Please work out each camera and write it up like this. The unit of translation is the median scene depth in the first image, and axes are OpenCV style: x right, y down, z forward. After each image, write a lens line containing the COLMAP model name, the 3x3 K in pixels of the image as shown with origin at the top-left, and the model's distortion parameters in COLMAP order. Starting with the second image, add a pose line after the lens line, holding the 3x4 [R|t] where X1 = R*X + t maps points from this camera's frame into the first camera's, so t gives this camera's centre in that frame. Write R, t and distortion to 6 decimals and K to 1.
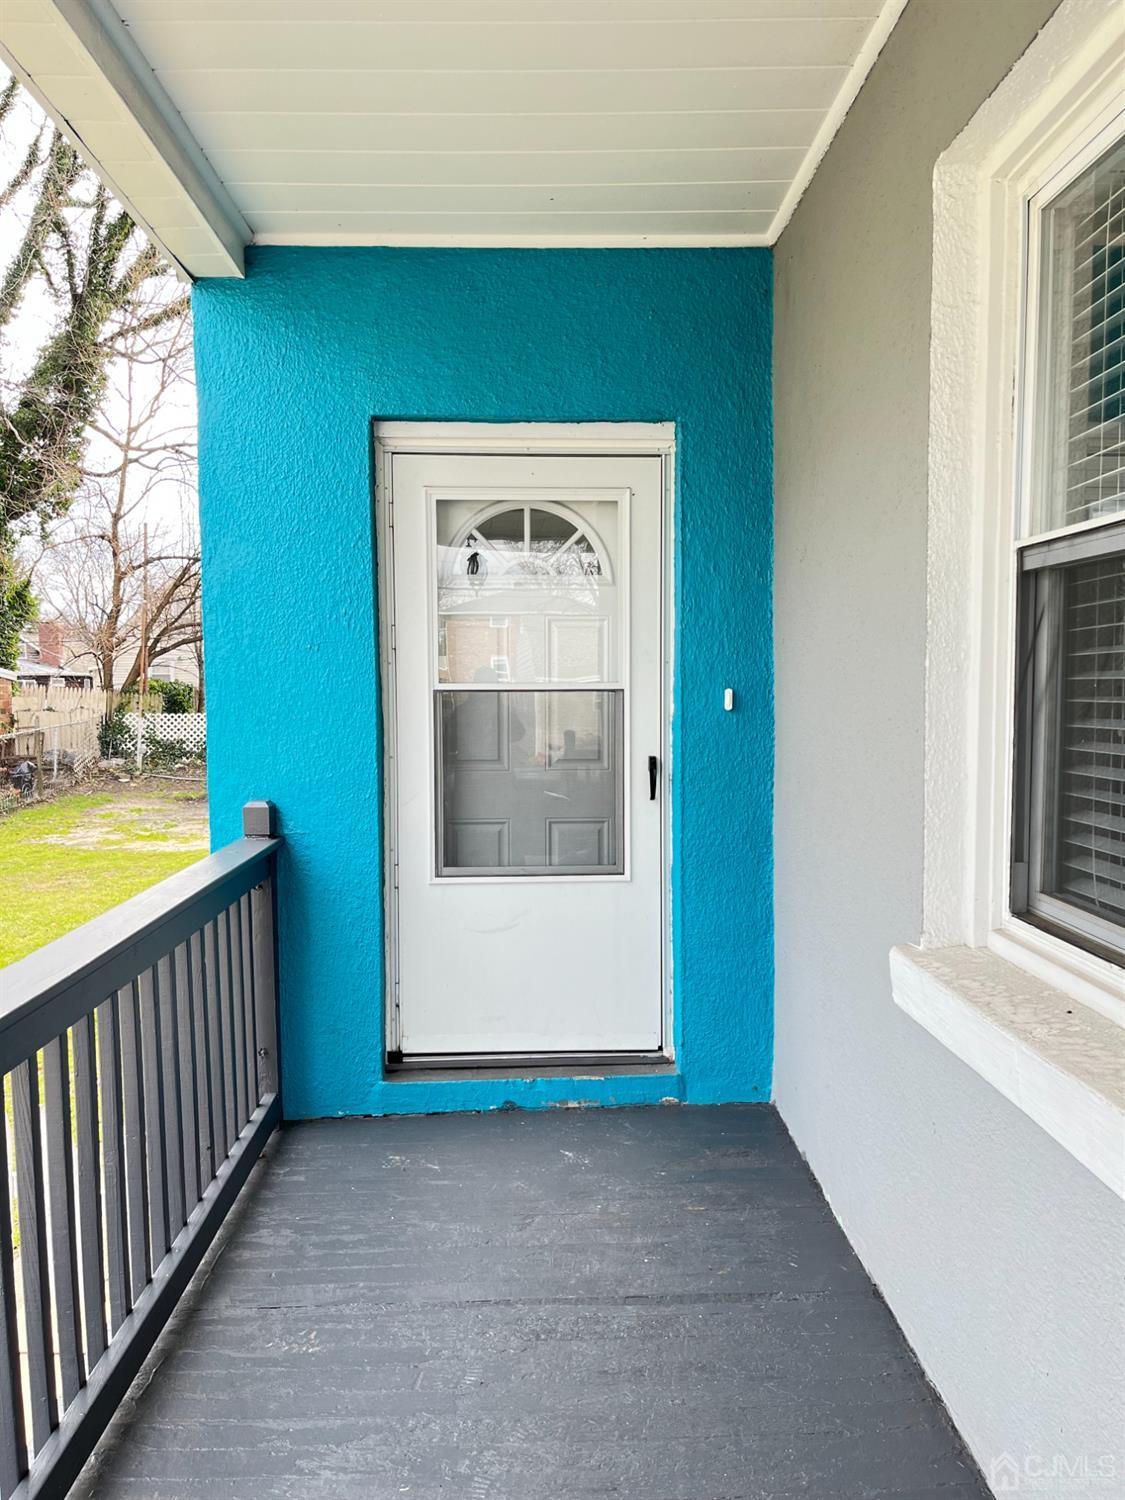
lens RADIAL K [[1127.2, 0, 568.2], [0, 1127.2, 754.5], [0, 0, 1]] dist [0.059844, -0.066770]
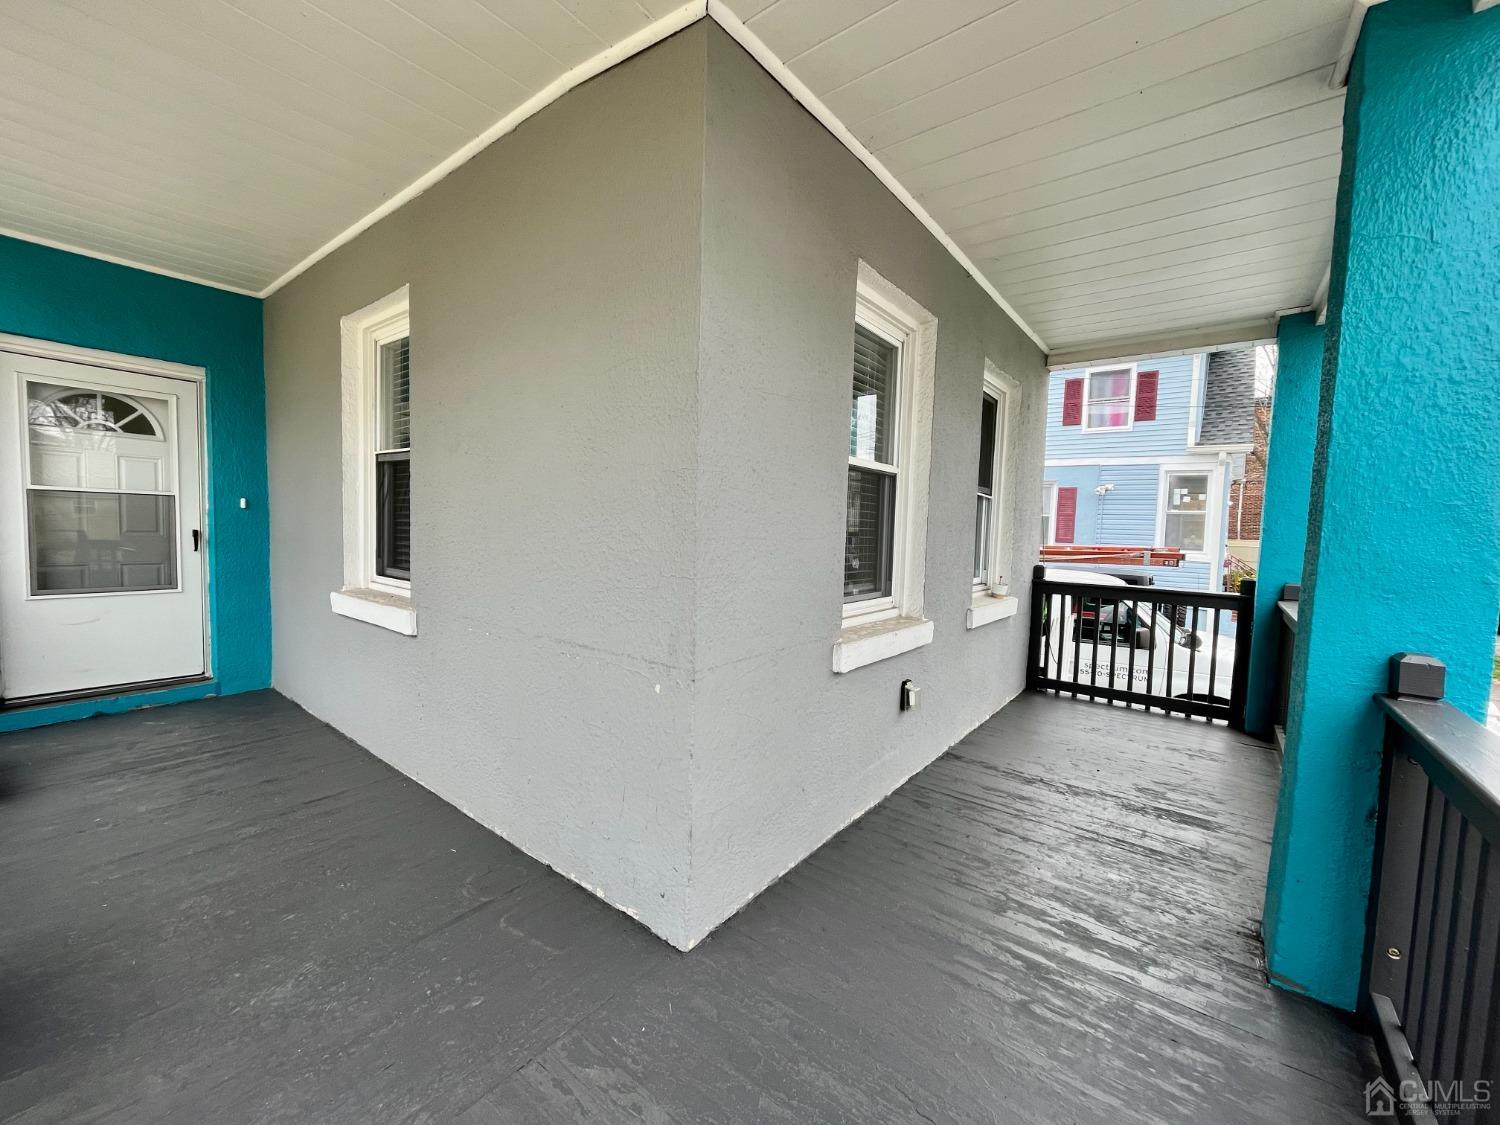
lens RADIAL K [[602.7, 0, 750.7], [0, 602.7, 562.7], [0, 0, 1]] dist [-0.003016, -0.000038]
pose [[0.637360, -0.022317, 0.770243, -0.126420], [0.011702, 0.999746, 0.019283, 0.053536], [-0.770477, -0.003277, 0.637459, -0.476606]]
